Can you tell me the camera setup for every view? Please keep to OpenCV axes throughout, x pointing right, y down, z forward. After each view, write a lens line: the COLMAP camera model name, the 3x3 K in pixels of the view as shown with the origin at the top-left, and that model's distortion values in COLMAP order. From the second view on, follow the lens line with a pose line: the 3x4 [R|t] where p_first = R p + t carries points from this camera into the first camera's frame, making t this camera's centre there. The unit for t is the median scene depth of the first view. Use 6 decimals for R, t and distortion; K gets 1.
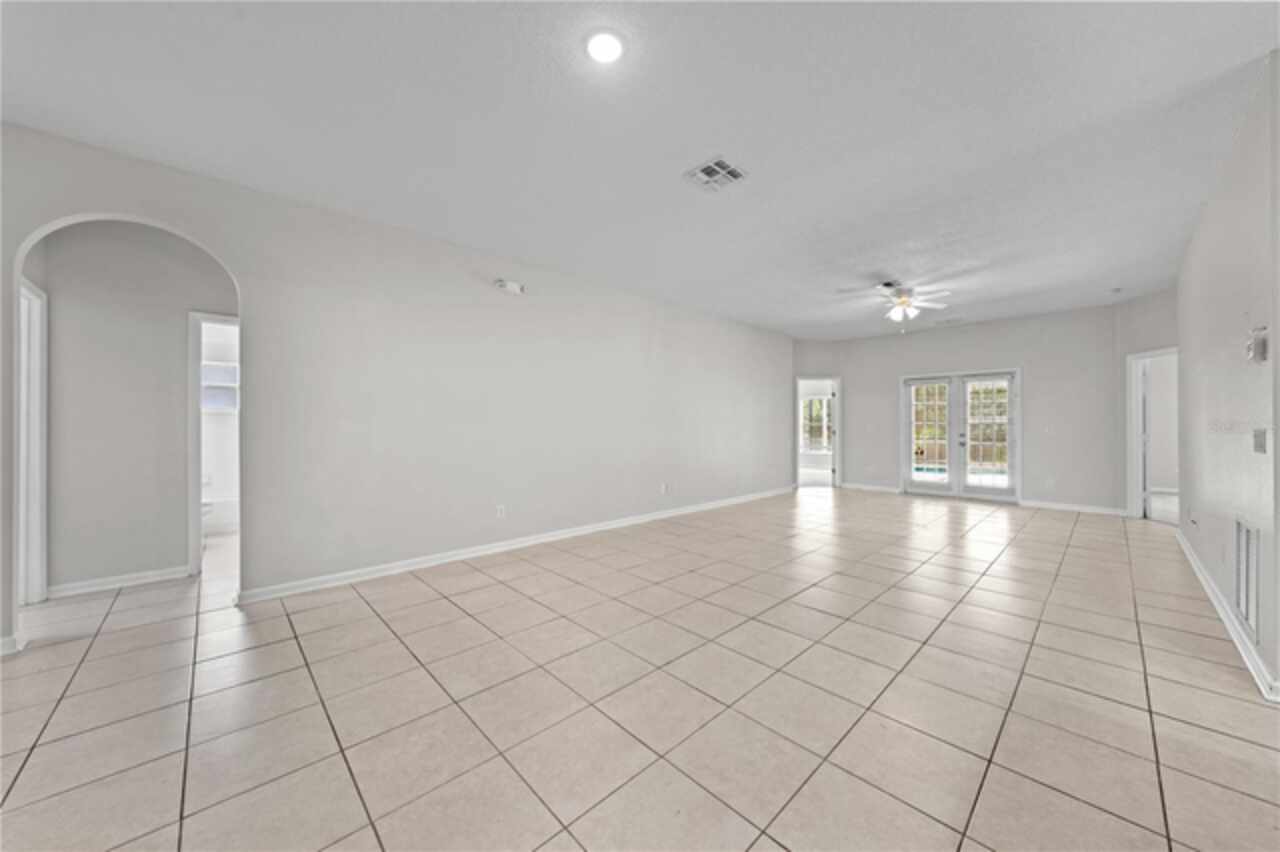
lens RADIAL K [[469.9, 0, 640.2], [0, 469.9, 430.8], [0, 0, 1]] dist [-0.000388, -0.000064]
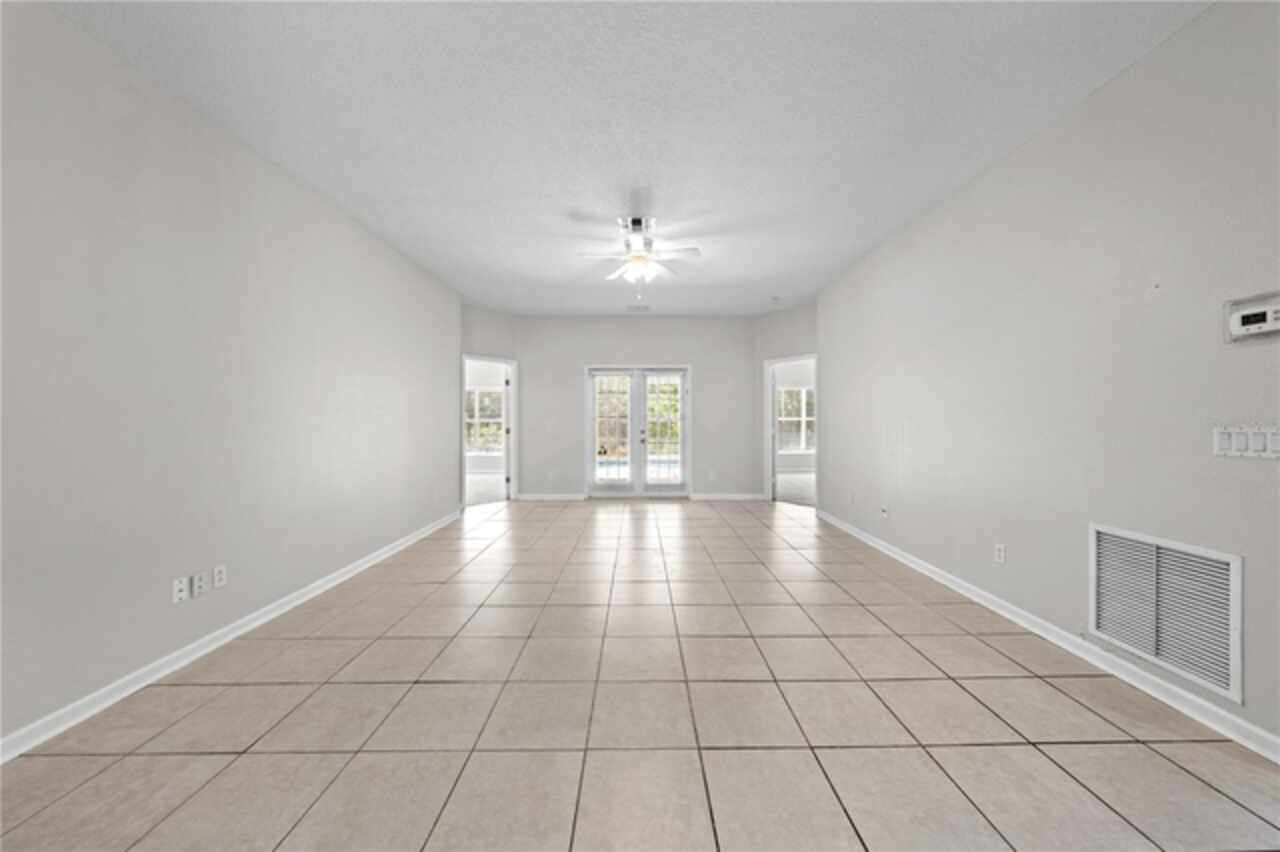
lens RADIAL K [[436.9, 0, 642.2], [0, 436.9, 421.2], [0, 0, 1]] dist [0.000117, 0.000194]
pose [[0.681344, -0.002928, 0.731957, 0.036562], [0.012044, 0.999901, -0.007212, -0.005357], [-0.731864, 0.013729, 0.681312, 0.393134]]
